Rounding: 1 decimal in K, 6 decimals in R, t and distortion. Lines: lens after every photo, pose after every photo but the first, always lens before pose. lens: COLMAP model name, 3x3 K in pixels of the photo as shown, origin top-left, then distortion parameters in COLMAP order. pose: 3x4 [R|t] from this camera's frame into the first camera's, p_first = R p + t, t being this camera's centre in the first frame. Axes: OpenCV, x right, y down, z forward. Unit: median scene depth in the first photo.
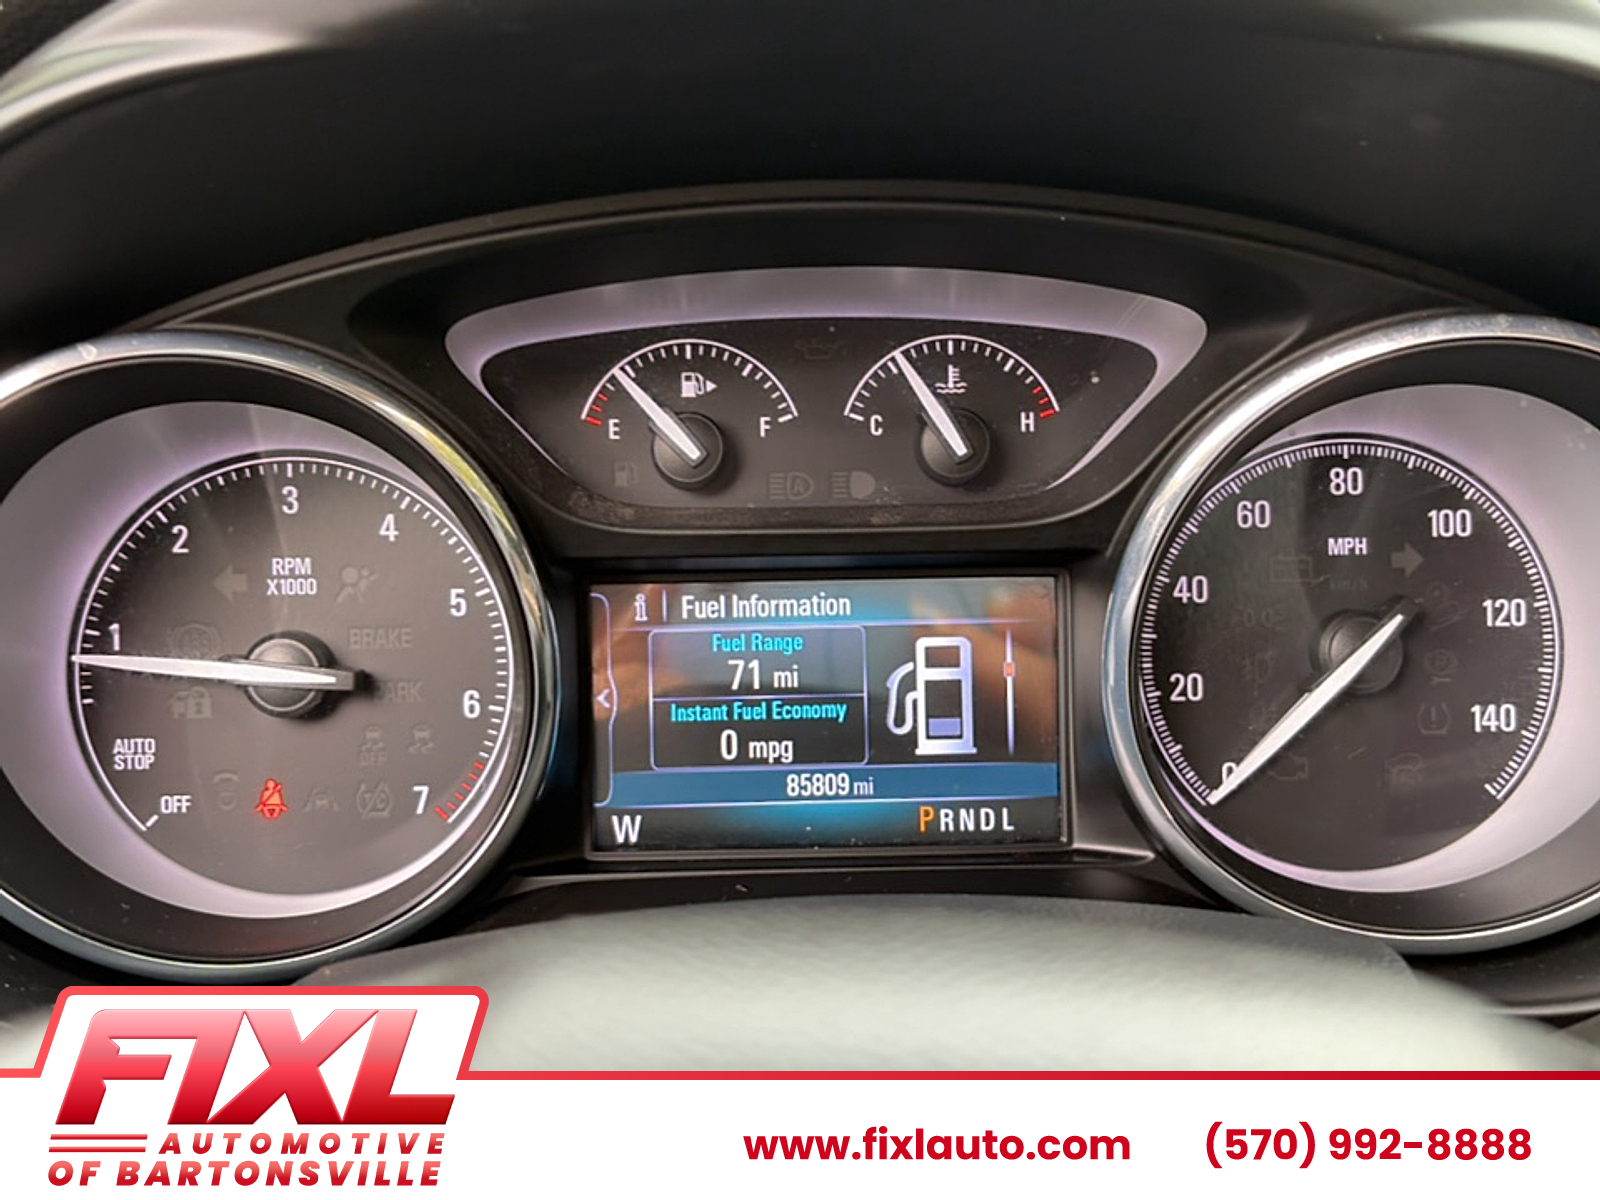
lens RADIAL K [[1926.0, 0, 800.0], [0, 1926.0, 600.0], [0, 0, 1]] dist [0.220433, -0.854091]
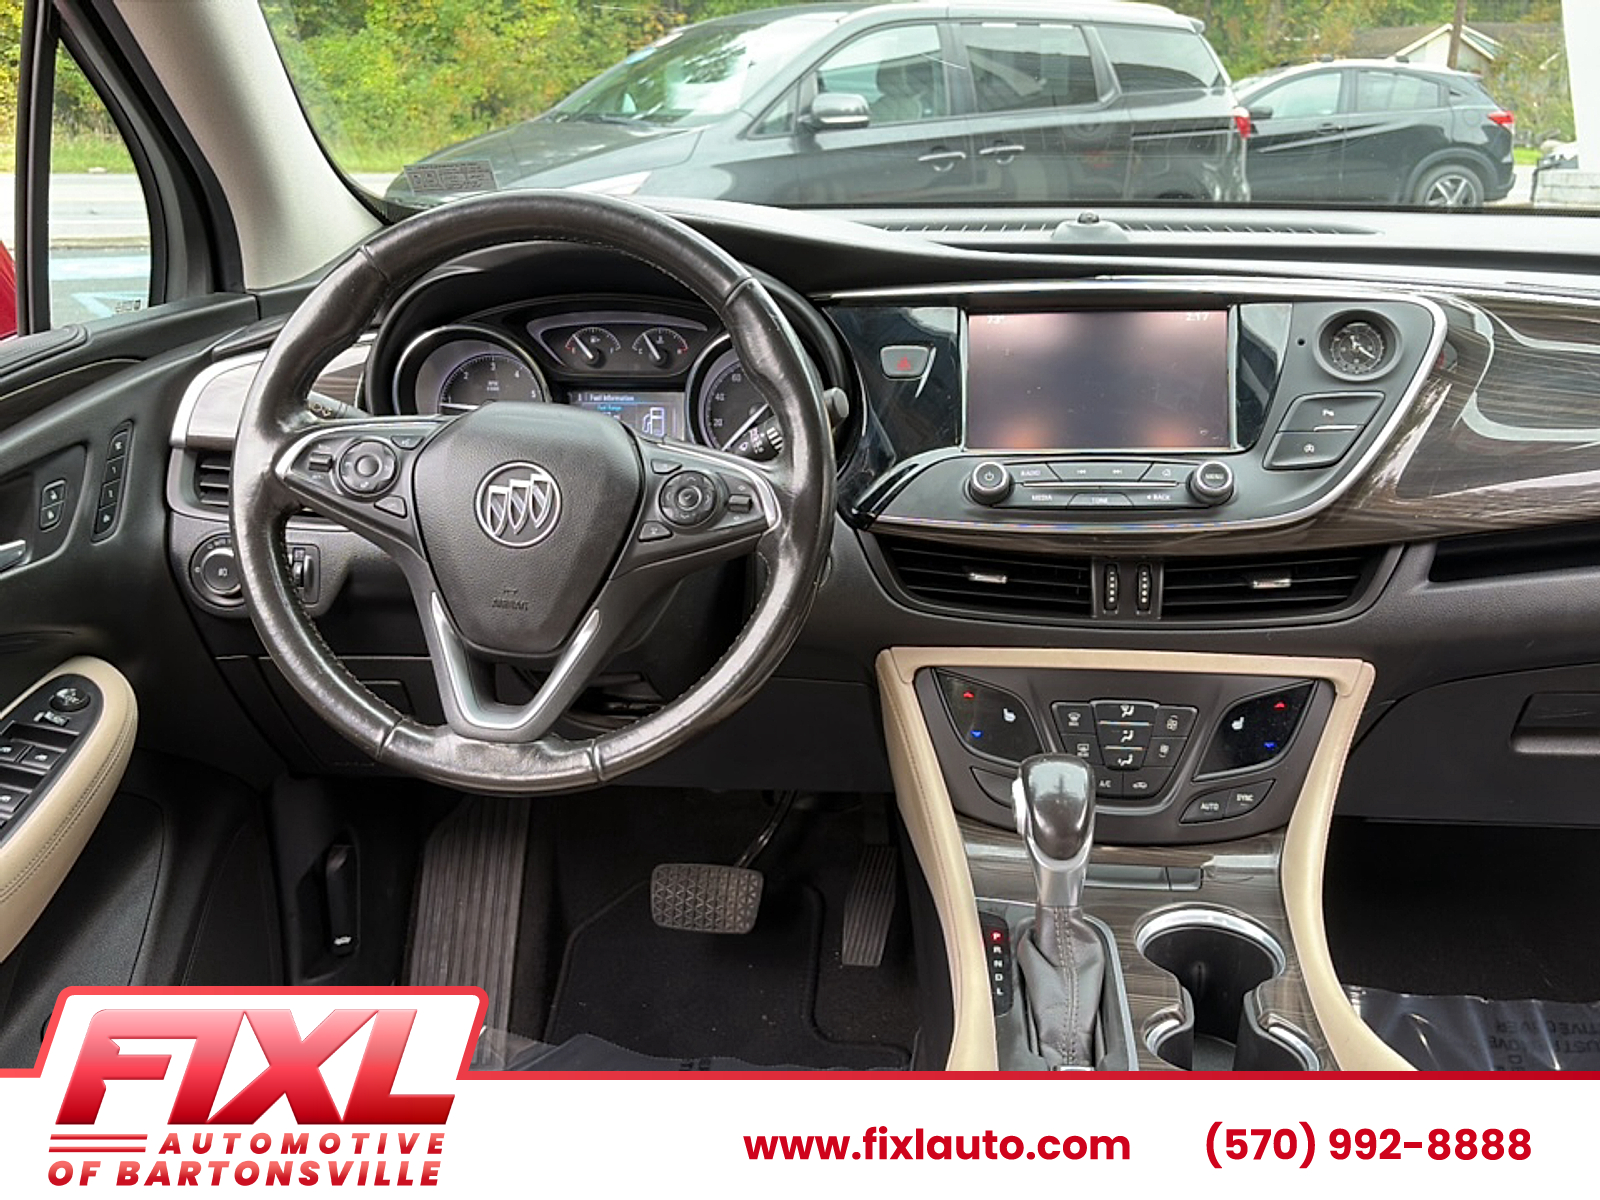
lens RADIAL K [[1536.7, 0, 800.4], [0, 1536.7, 618.2], [0, 0, 1]] dist [0.187924, -0.746199]
pose [[0.991401, 0.043613, -0.123378, 0.760690], [-0.037065, 0.997805, 0.054881, 0.260138], [0.125500, -0.049836, 0.990841, -2.046768]]
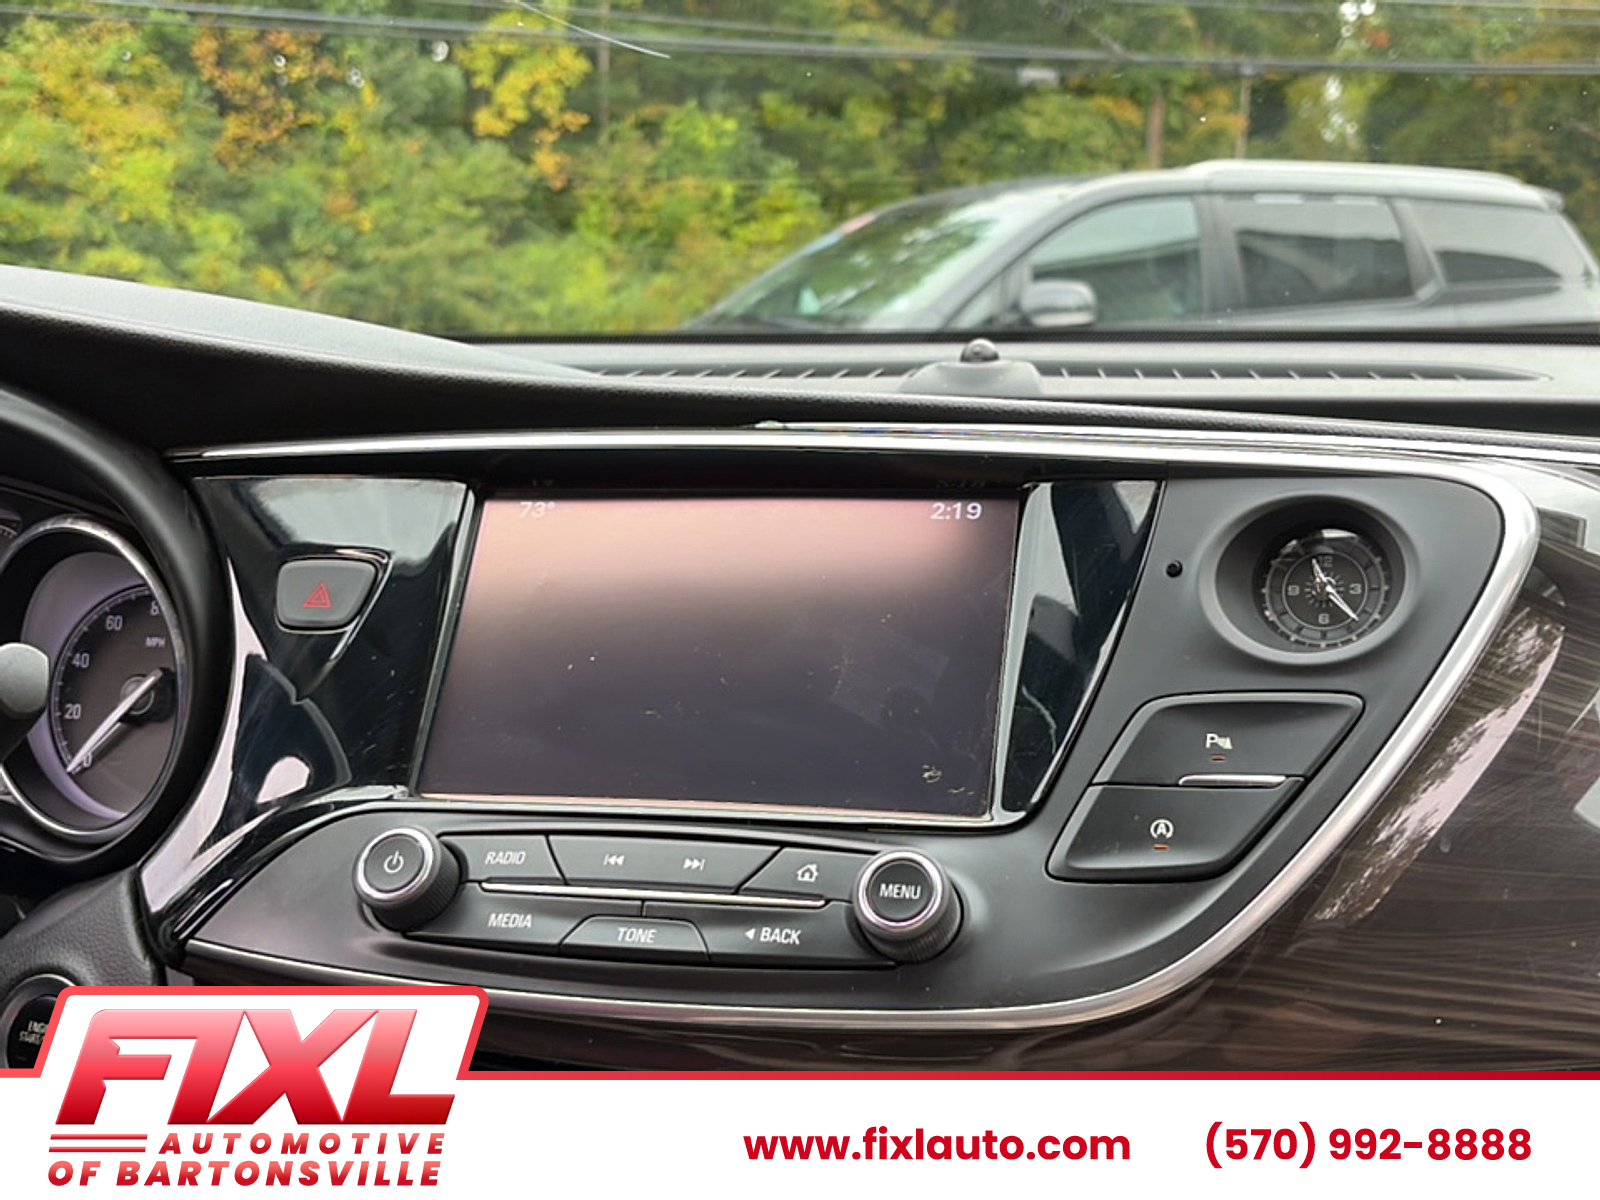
lens RADIAL K [[1901.2, 0, 800.0], [0, 1901.2, 600.0], [0, 0, 1]] dist [0.269660, -1.254343]
pose [[0.959902, 0.042508, -0.277095, 1.405494], [-0.076148, 0.990810, -0.111794, 0.094084], [0.269797, 0.128411, 0.954317, -0.628671]]
